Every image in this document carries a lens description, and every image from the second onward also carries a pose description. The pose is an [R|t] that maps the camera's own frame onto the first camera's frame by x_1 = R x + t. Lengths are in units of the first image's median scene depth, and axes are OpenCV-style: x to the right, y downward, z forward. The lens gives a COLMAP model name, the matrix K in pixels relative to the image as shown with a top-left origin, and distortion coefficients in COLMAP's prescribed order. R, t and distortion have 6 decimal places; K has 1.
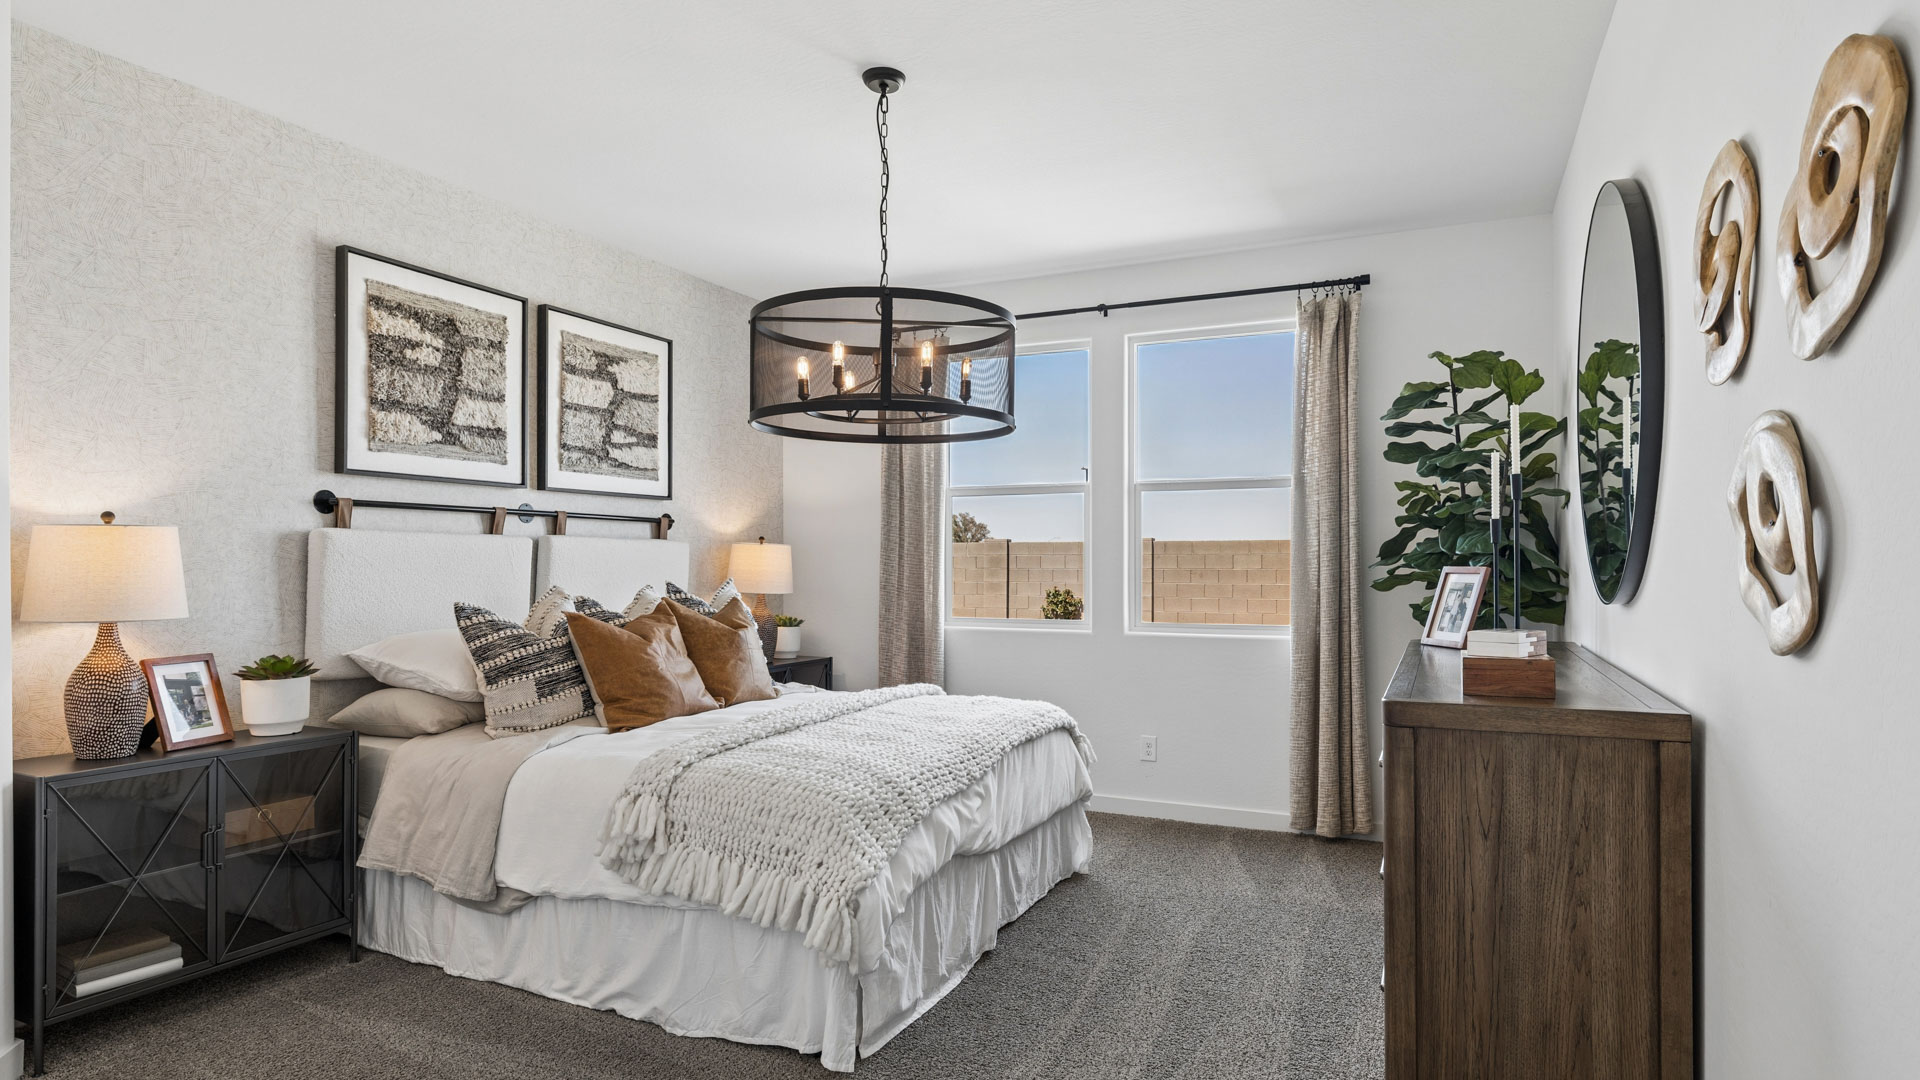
lens RADIAL K [[1035.2, 0, 958.5], [0, 1035.2, 556.3], [0, 0, 1]] dist [0.021613, -0.000075]
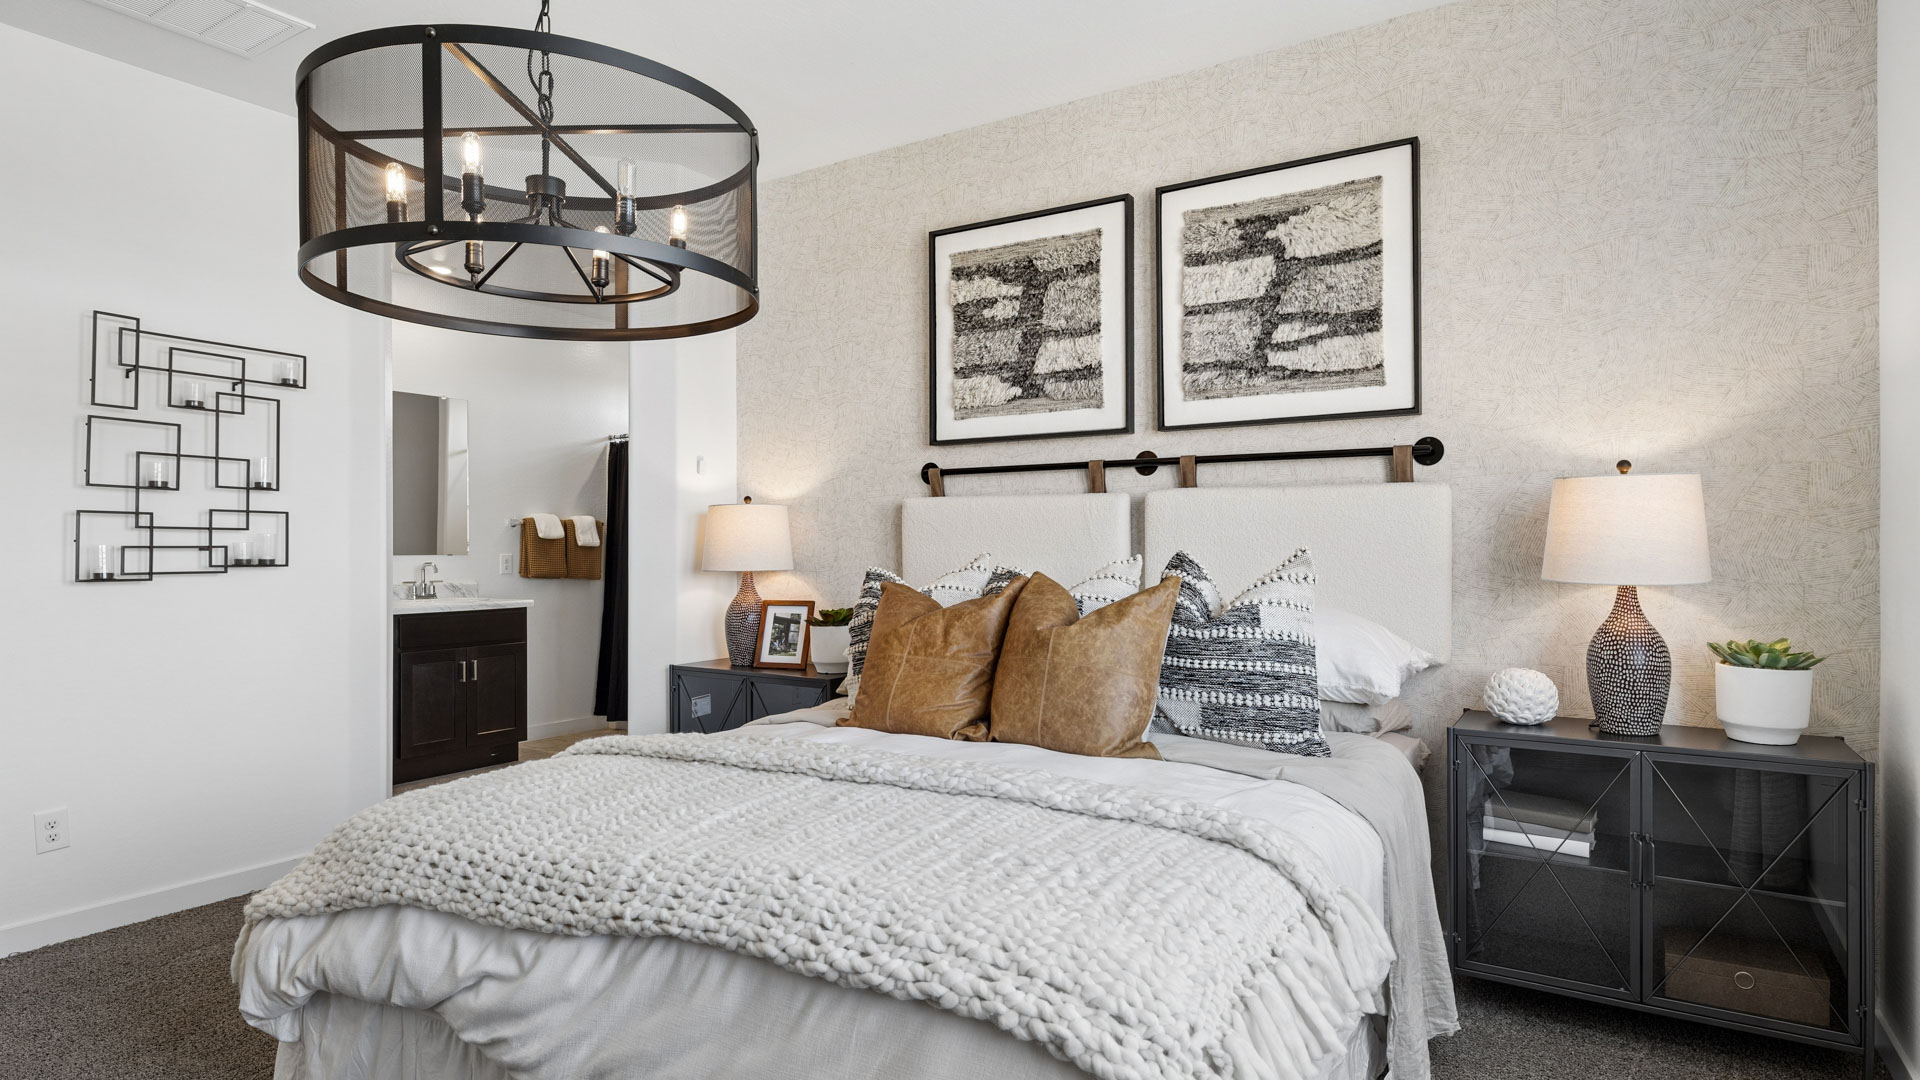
lens RADIAL K [[1160.7, 0, 960.0], [0, 1160.7, 529.4], [0, 0, 1]] dist [-0.019646, 0.003827]
pose [[-0.169849, 0.002173, -0.985468, 0.482339], [0.022294, 0.999750, -0.001638, 0.007445], [0.985218, -0.022248, -0.169855, 1.023609]]
